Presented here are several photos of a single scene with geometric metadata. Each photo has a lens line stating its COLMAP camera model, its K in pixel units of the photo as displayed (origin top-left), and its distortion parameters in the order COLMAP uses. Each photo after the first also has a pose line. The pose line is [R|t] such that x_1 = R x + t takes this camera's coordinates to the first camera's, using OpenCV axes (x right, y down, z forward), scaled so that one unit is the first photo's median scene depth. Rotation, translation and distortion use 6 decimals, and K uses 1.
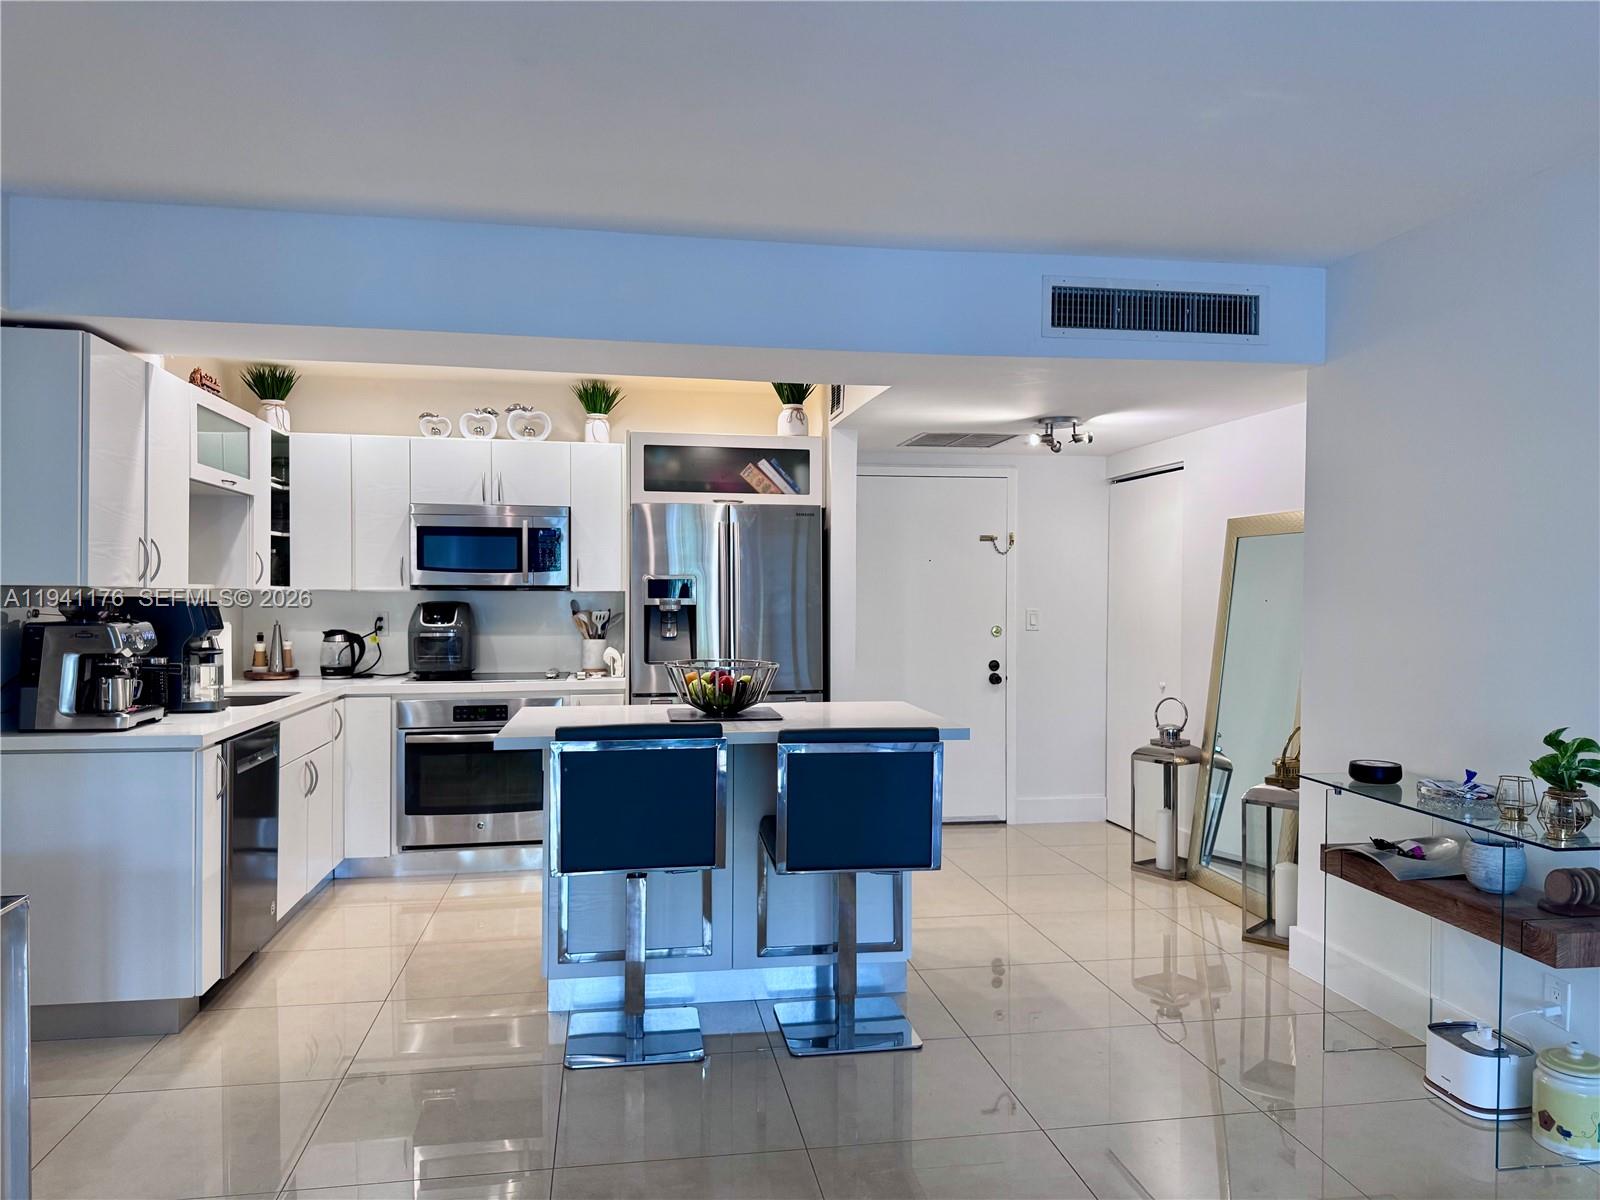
lens RADIAL K [[1135.2, 0, 809.2], [0, 1135.2, 612.1], [0, 0, 1]] dist [0.078519, -0.102770]
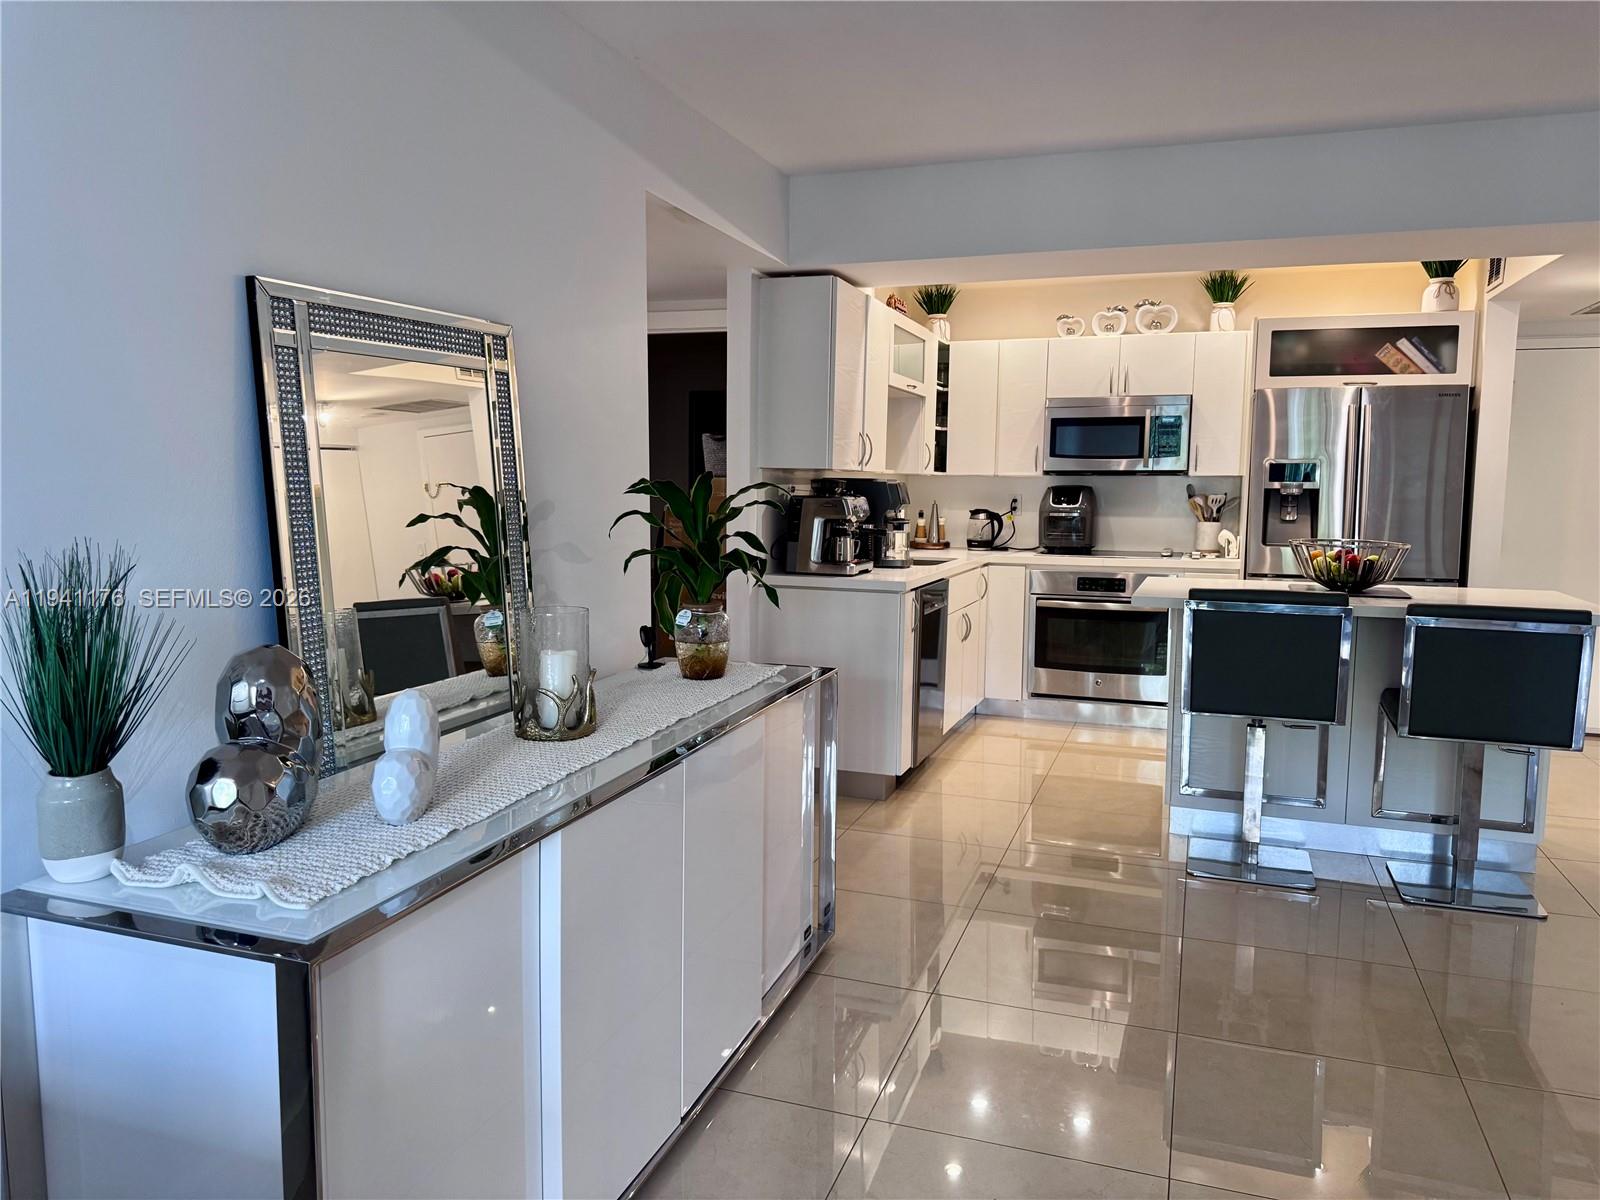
lens RADIAL K [[1135.2, 0, 795.0], [0, 1135.2, 601.9], [0, 0, 1]] dist [0.078519, -0.102770]
pose [[0.871708, 0.056819, -0.486721, -0.002068], [-0.015211, 0.995914, 0.089017, 0.010810], [0.489790, -0.070193, 0.869010, -0.137175]]
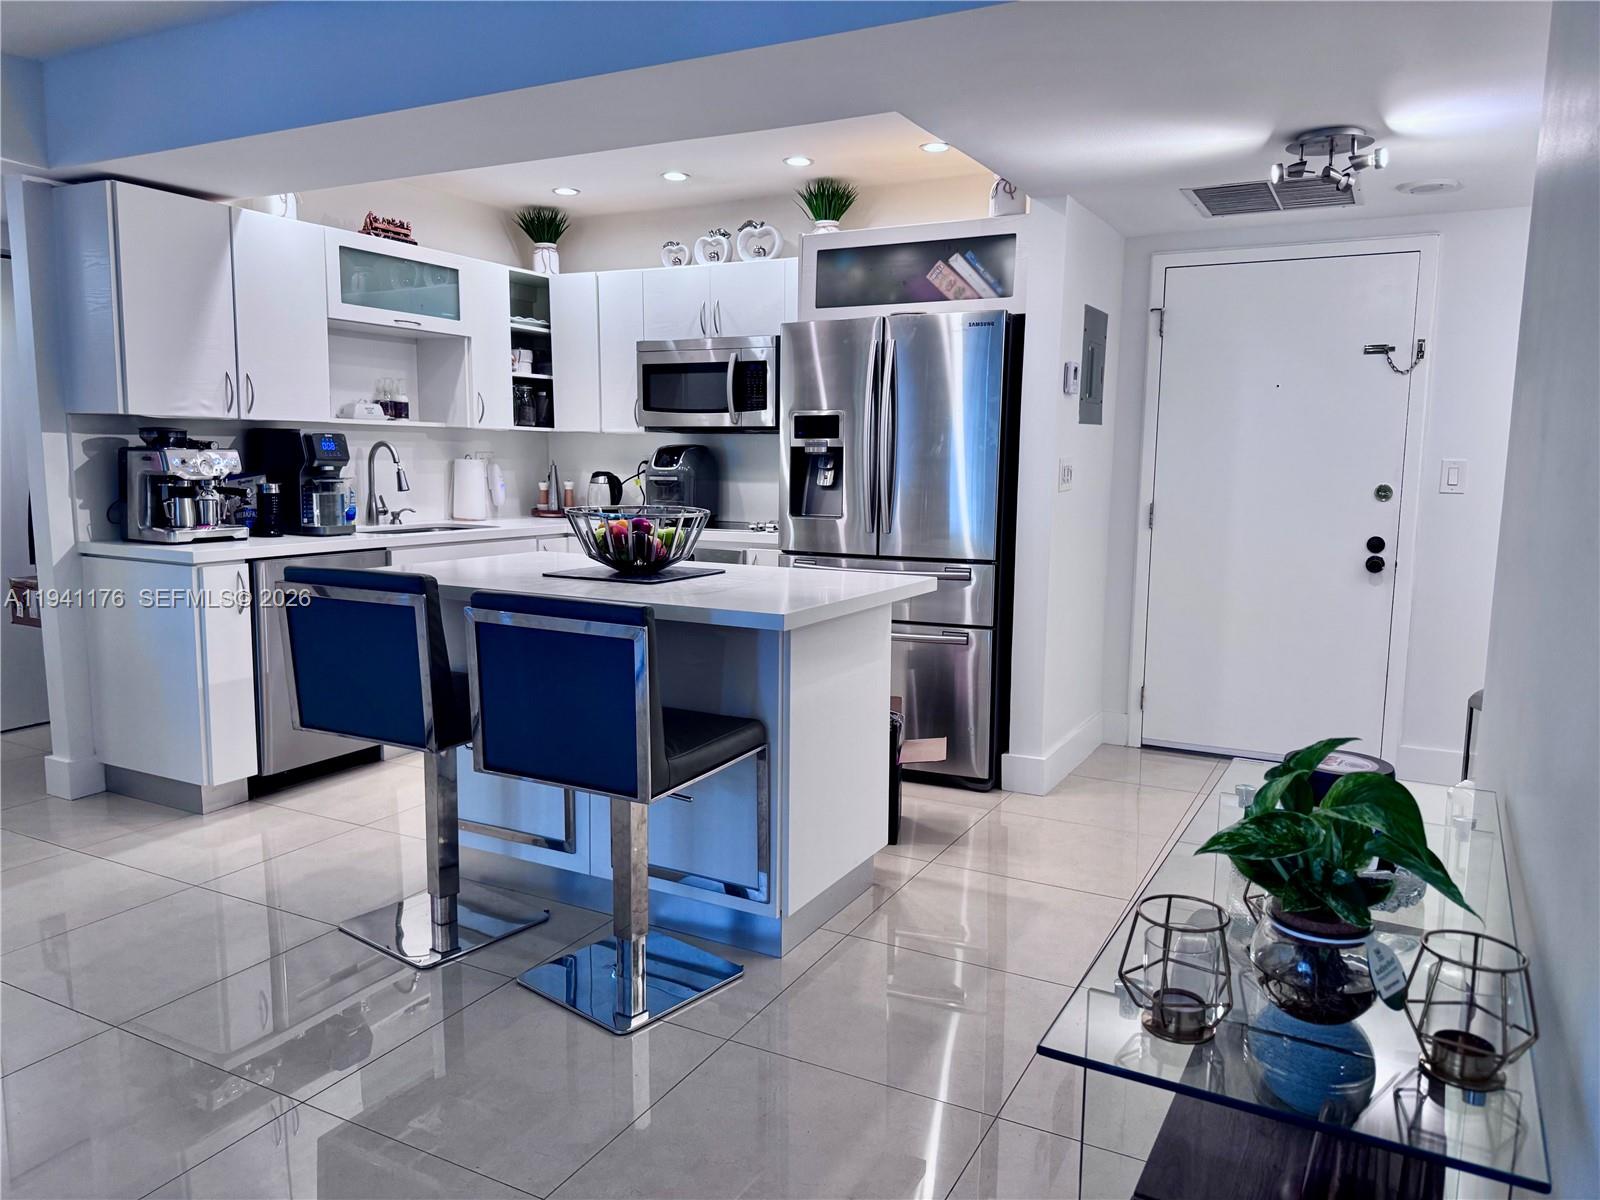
lens RADIAL K [[1135.2, 0, 797.6], [0, 1135.2, 613.7], [0, 0, 1]] dist [0.078519, -0.102770]
pose [[0.787686, 0.092316, -0.609121, 0.406349], [-0.019137, 0.991899, 0.125581, 0.011732], [0.615780, -0.087262, 0.783071, 0.346435]]
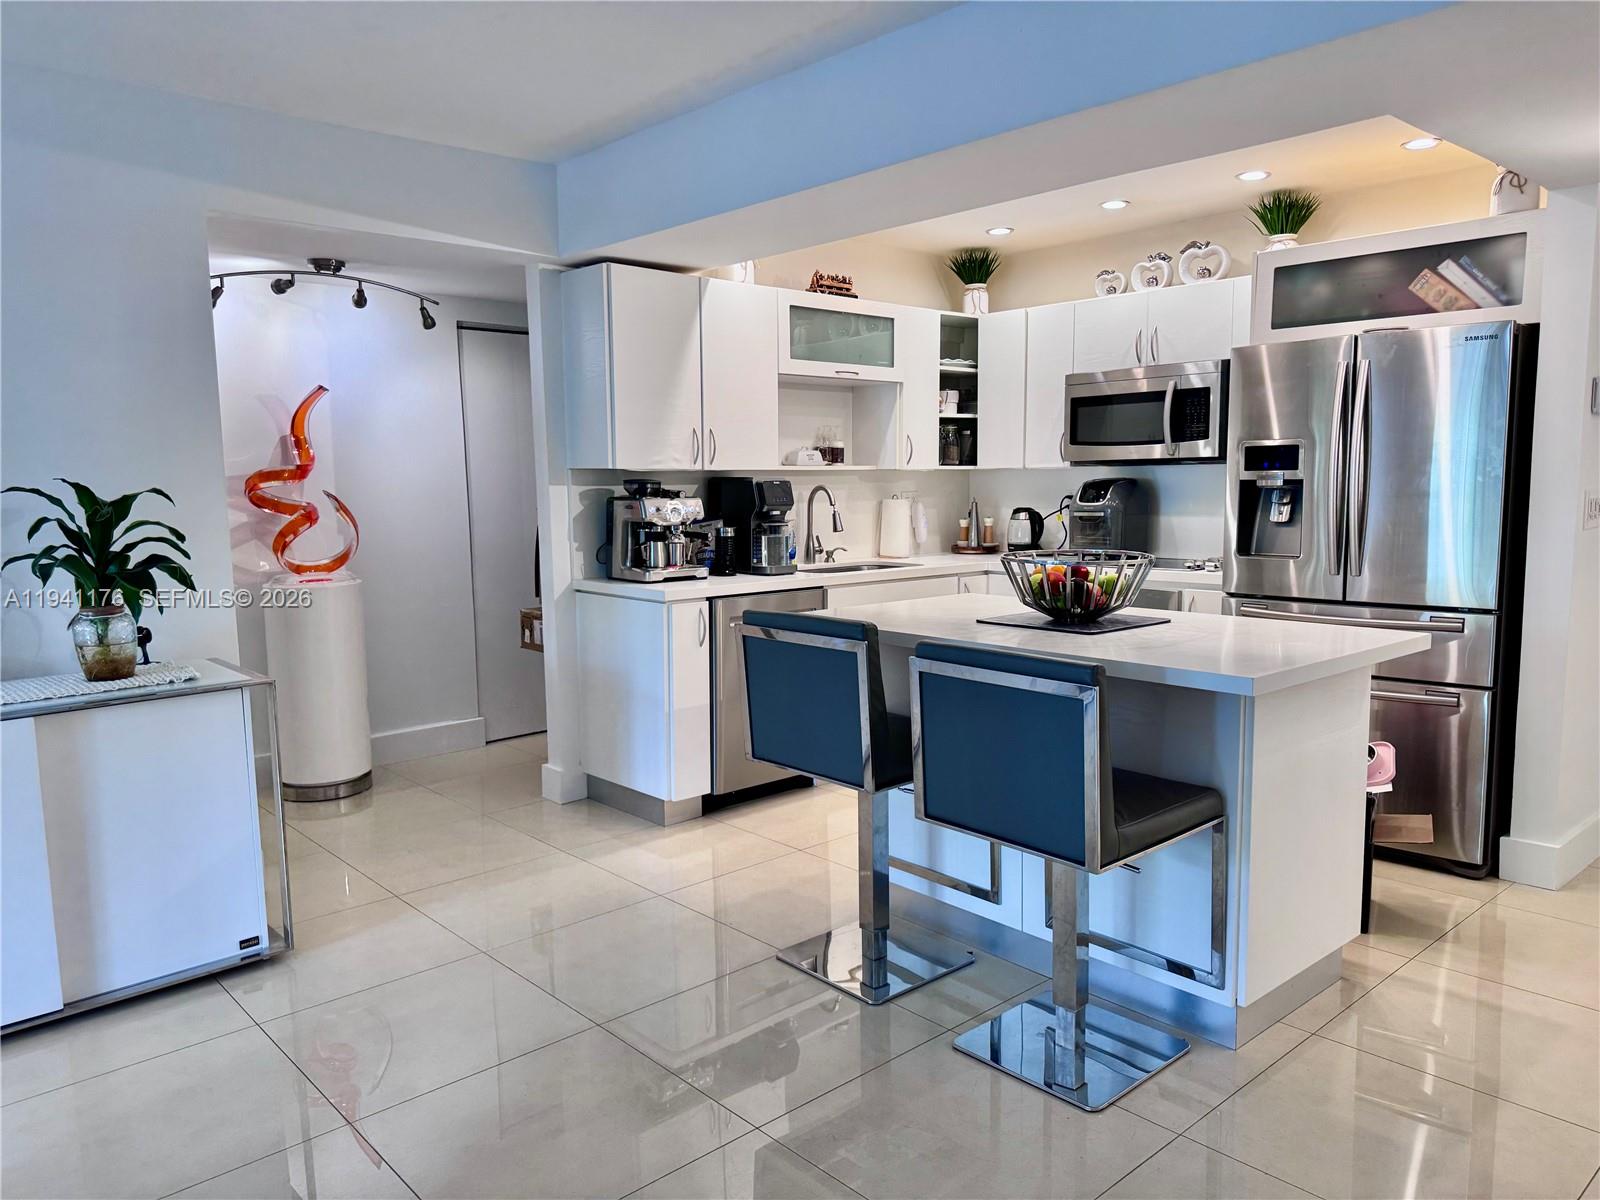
lens RADIAL K [[1135.2, 0, 796.4], [0, 1135.2, 609.4], [0, 0, 1]] dist [0.078519, -0.102770]
pose [[0.530331, 0.089726, -0.843029, 0.385503], [-0.002723, 0.994559, 0.104140, 0.000767], [0.847786, -0.052933, 0.527690, 0.339023]]
